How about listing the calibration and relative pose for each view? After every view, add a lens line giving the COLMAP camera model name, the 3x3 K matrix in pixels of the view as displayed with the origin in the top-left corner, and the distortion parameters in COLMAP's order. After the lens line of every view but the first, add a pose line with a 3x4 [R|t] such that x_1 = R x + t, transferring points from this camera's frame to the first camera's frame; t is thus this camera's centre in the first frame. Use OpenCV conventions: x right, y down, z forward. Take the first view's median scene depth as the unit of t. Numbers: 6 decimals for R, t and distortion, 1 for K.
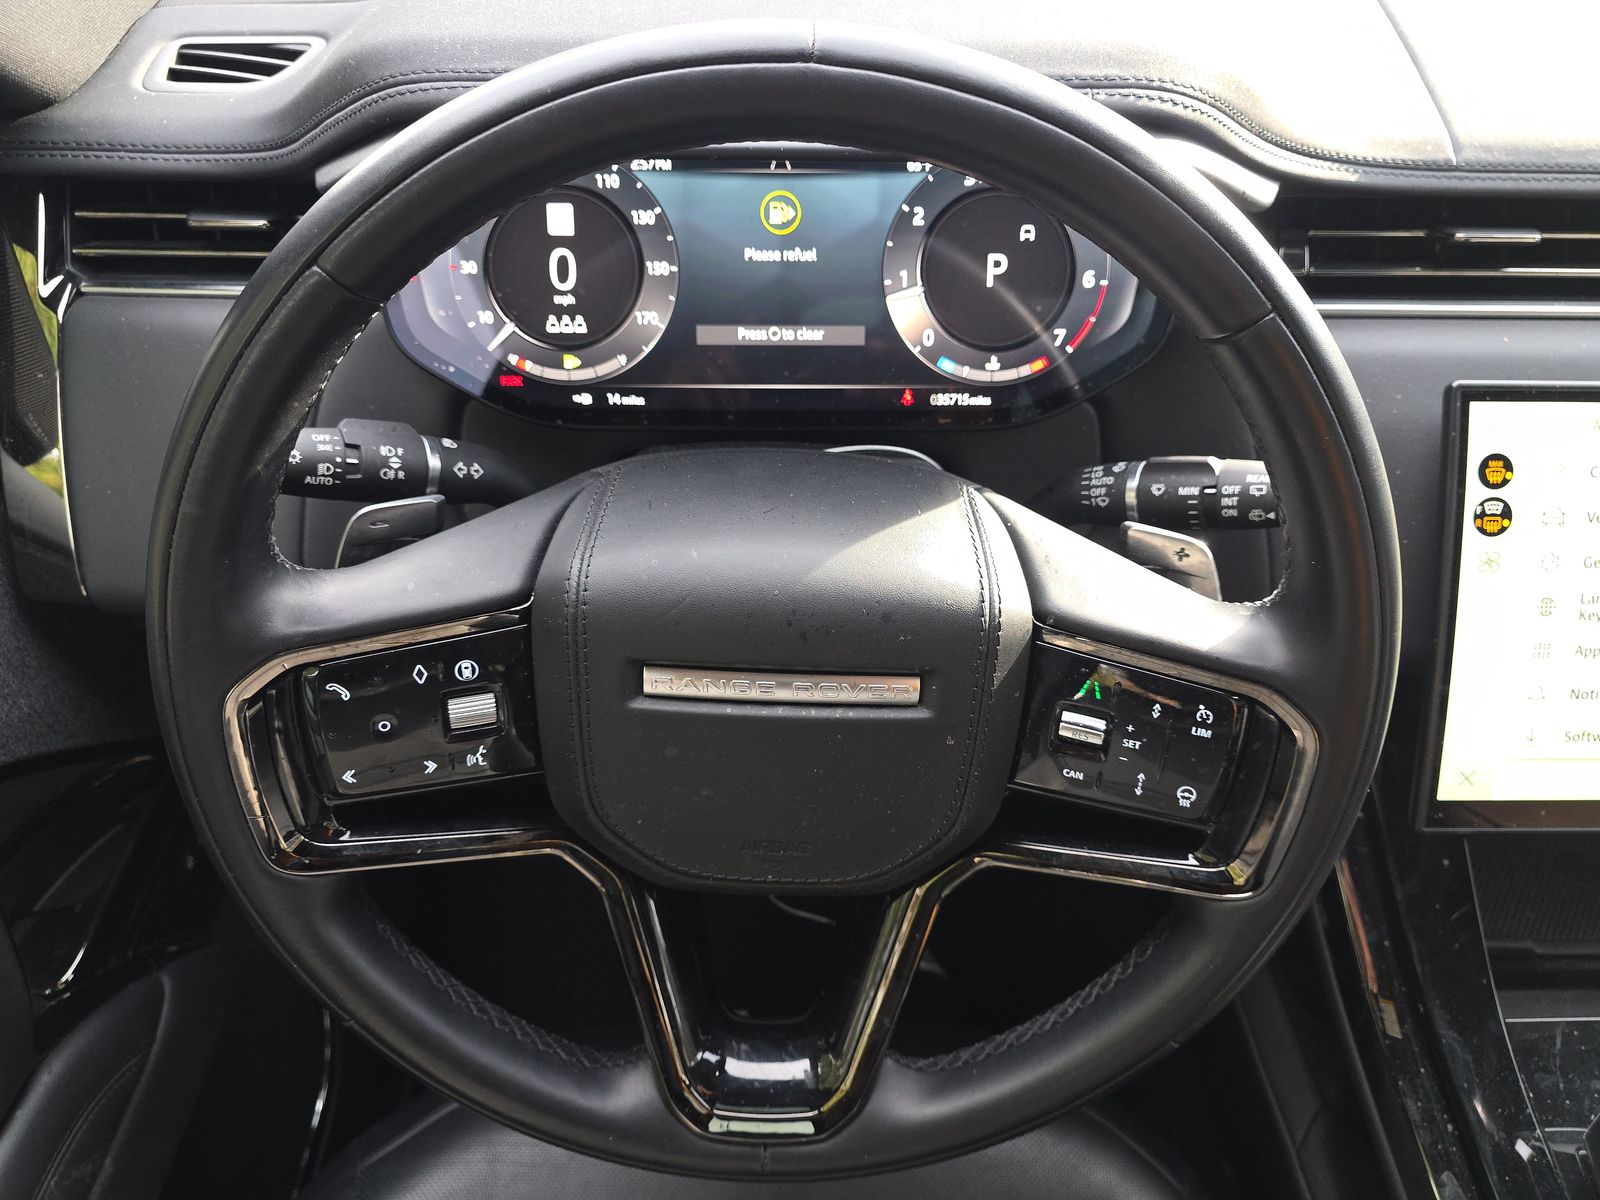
lens RADIAL K [[1093.1, 0, 794.0], [0, 1093.1, 600.0], [0, 0, 1]] dist [0.023405, -0.007244]
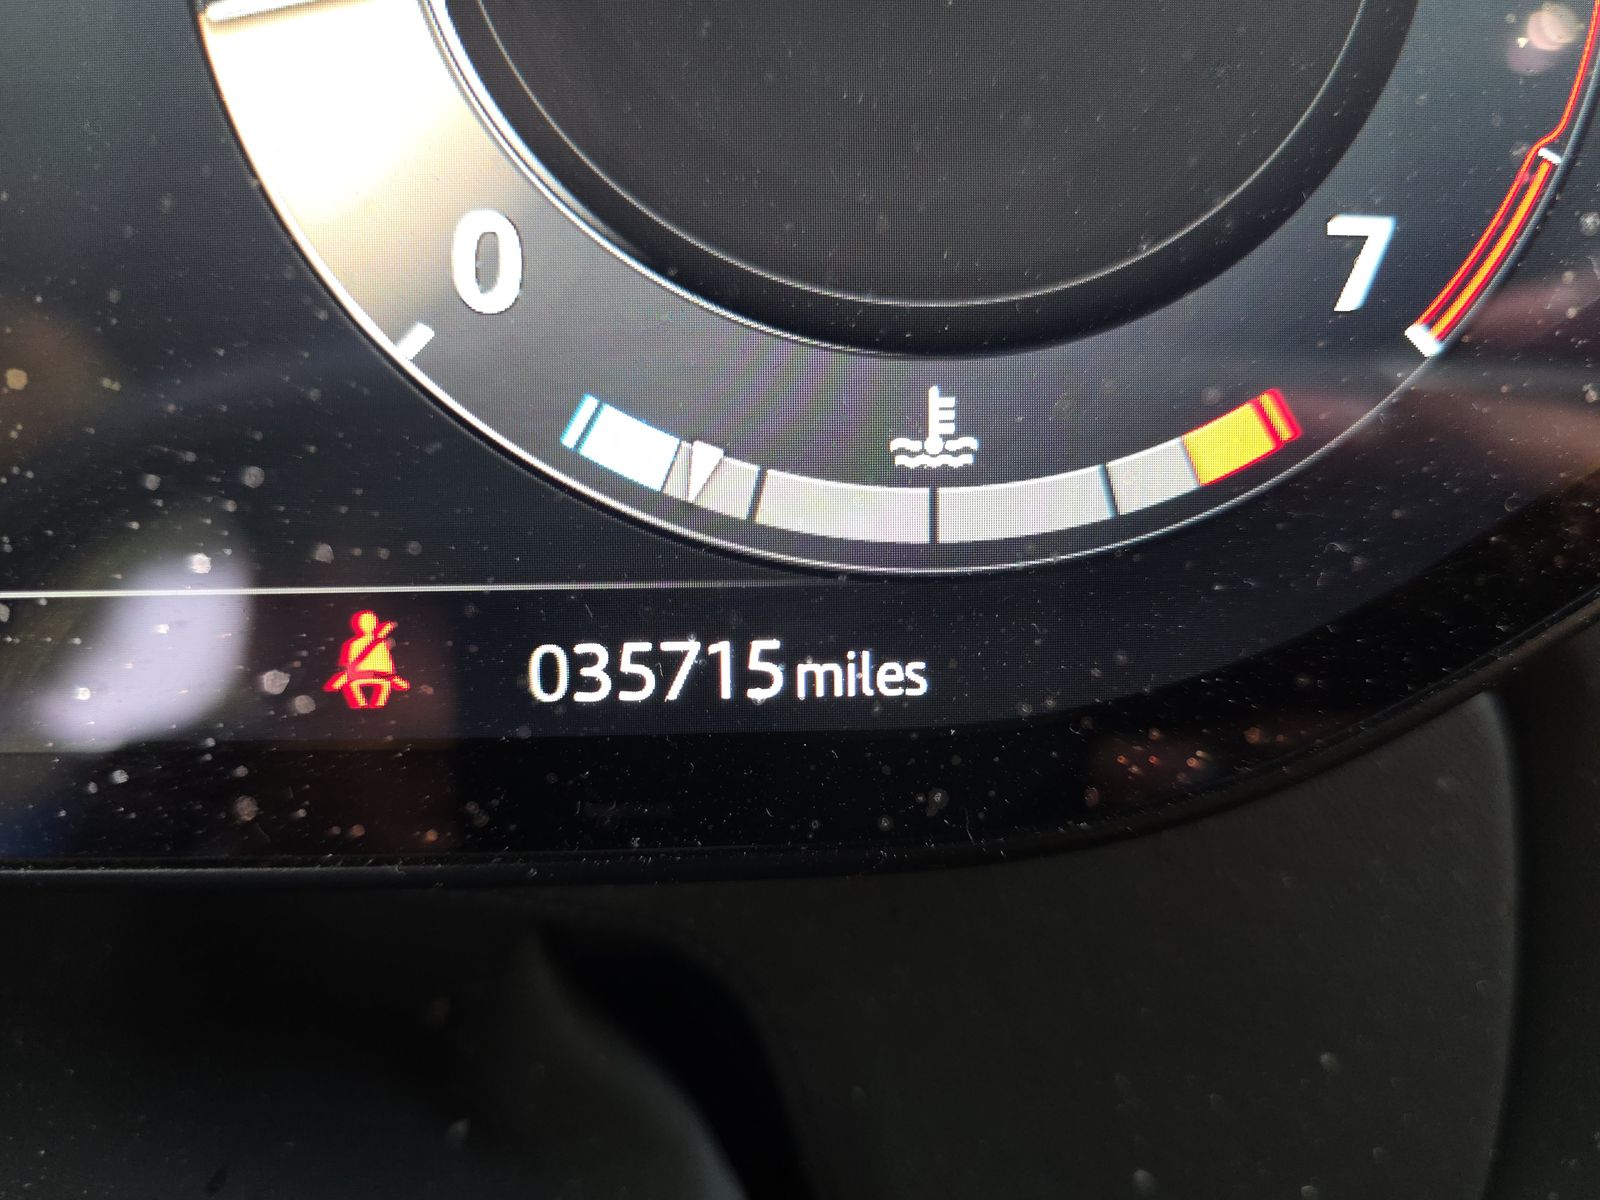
lens RADIAL K [[1093.1, 0, 802.8], [0, 1093.1, 595.6], [0, 0, 1]] dist [0.023405, -0.007244]
pose [[0.999868, -0.014241, 0.007777, 0.161598], [0.015380, 0.984518, -0.174607, -0.167382], [-0.005170, 0.174704, 0.984607, 0.853546]]
